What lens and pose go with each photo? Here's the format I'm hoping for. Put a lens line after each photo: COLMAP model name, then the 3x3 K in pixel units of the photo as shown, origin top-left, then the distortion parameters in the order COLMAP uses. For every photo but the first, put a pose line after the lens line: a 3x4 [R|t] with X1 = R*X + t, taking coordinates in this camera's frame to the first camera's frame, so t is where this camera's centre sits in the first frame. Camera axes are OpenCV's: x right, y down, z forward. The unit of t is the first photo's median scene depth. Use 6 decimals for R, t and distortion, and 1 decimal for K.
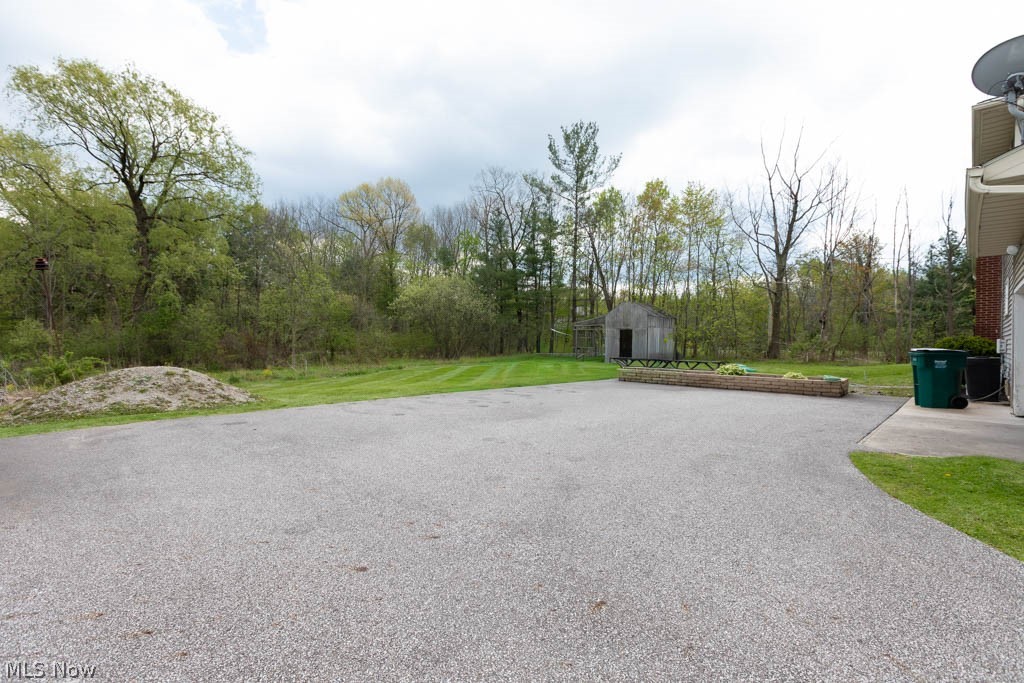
lens RADIAL K [[456.1, 0, 514.5], [0, 456.1, 345.7], [0, 0, 1]] dist [-0.001396, -0.000084]
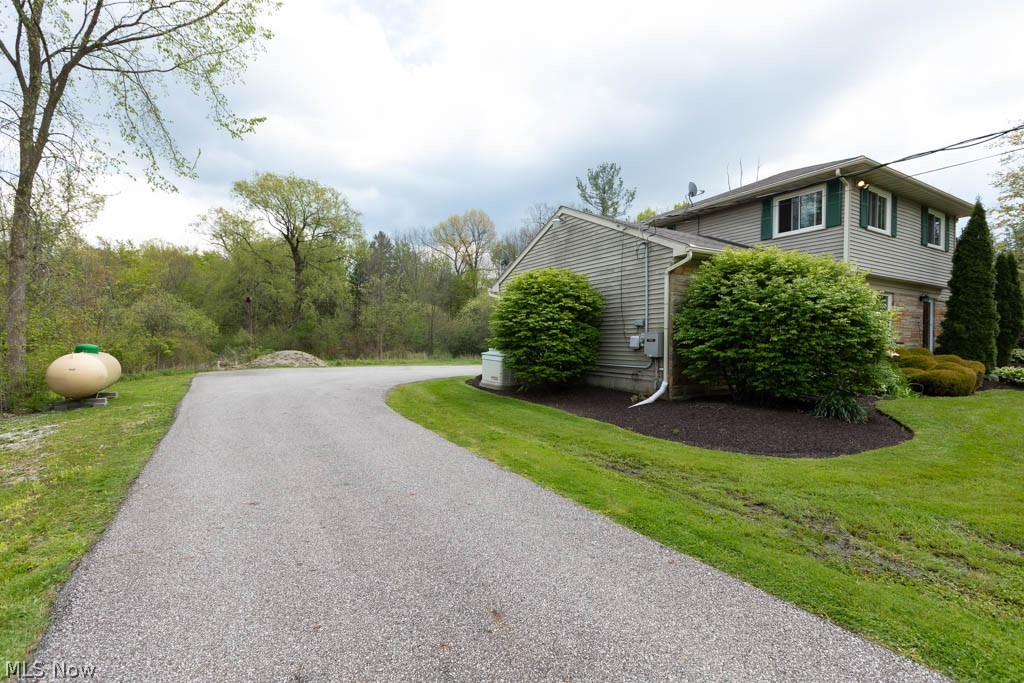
lens RADIAL K [[456.1, 0, 514.5], [0, 456.1, 345.7], [0, 0, 1]] dist [-0.001396, -0.000084]
pose [[0.966792, 0.006635, -0.255478, 0.288629], [-0.007804, 0.999963, -0.003563, 0.005645], [0.255445, 0.005438, 0.966808, -0.307501]]
